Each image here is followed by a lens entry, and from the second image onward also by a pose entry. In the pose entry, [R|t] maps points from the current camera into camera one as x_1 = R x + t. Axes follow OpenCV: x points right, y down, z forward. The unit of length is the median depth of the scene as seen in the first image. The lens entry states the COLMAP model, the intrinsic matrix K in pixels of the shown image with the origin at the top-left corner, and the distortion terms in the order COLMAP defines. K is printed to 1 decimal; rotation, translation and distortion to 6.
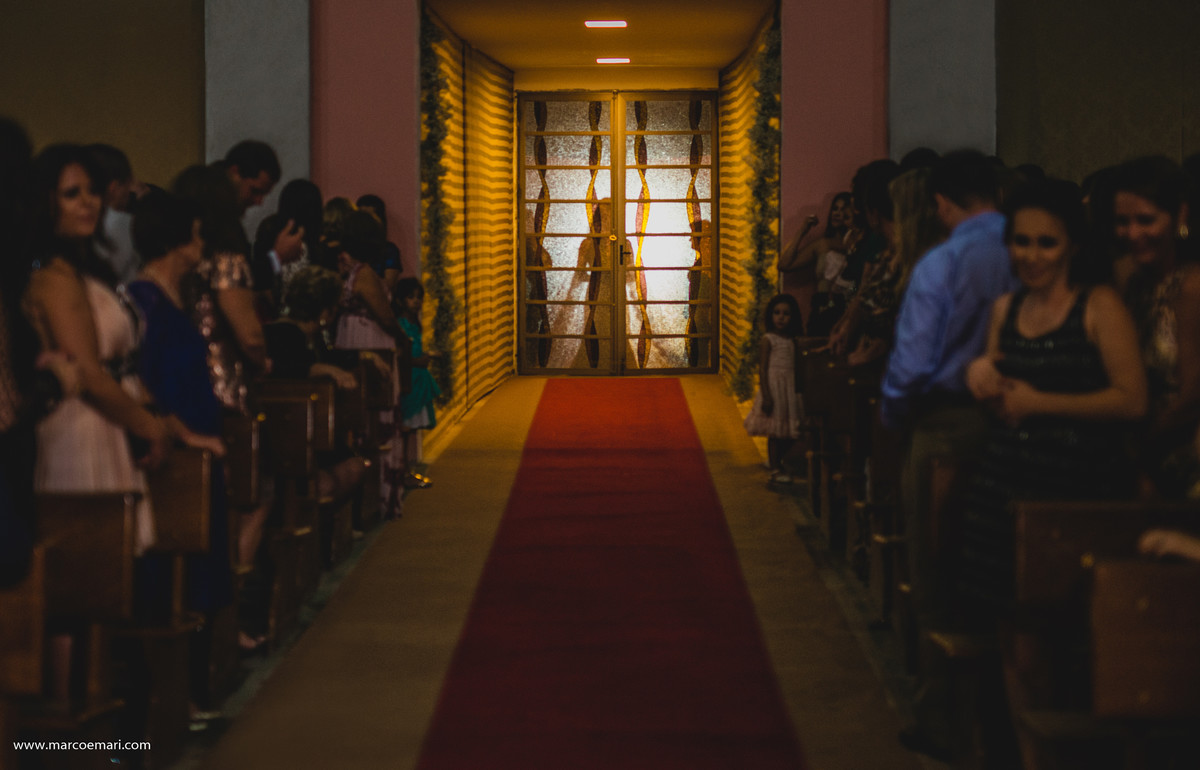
lens RADIAL K [[1742.6, 0, 600.0], [0, 1742.6, 385.0], [0, 0, 1]] dist [-0.505689, -0.029078]
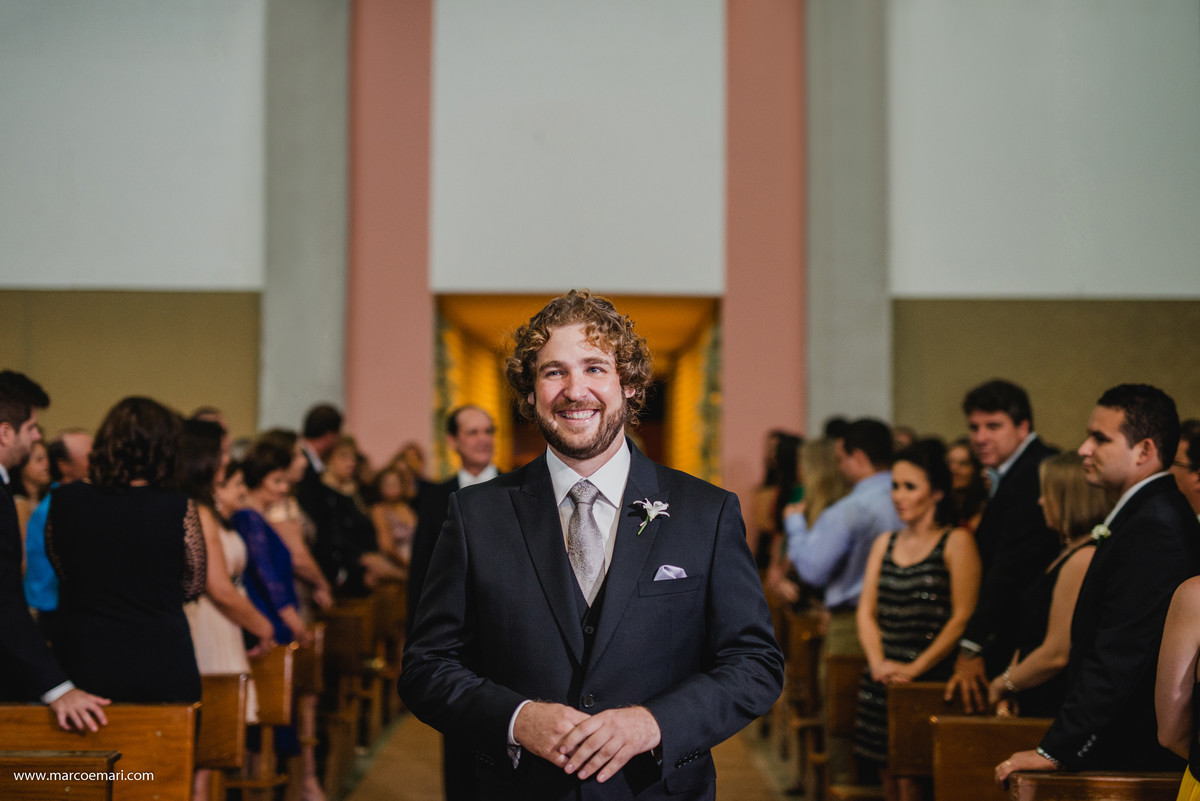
lens RADIAL K [[1718.9, 0, 625.1], [0, 1718.9, 402.2], [0, 0, 1]] dist [1.342827, 0.006481]
pose [[0.998850, 0.014550, 0.045683, -0.022900], [-0.008091, 0.990327, -0.138518, 0.026344], [-0.047257, 0.137989, 0.989306, -0.264990]]
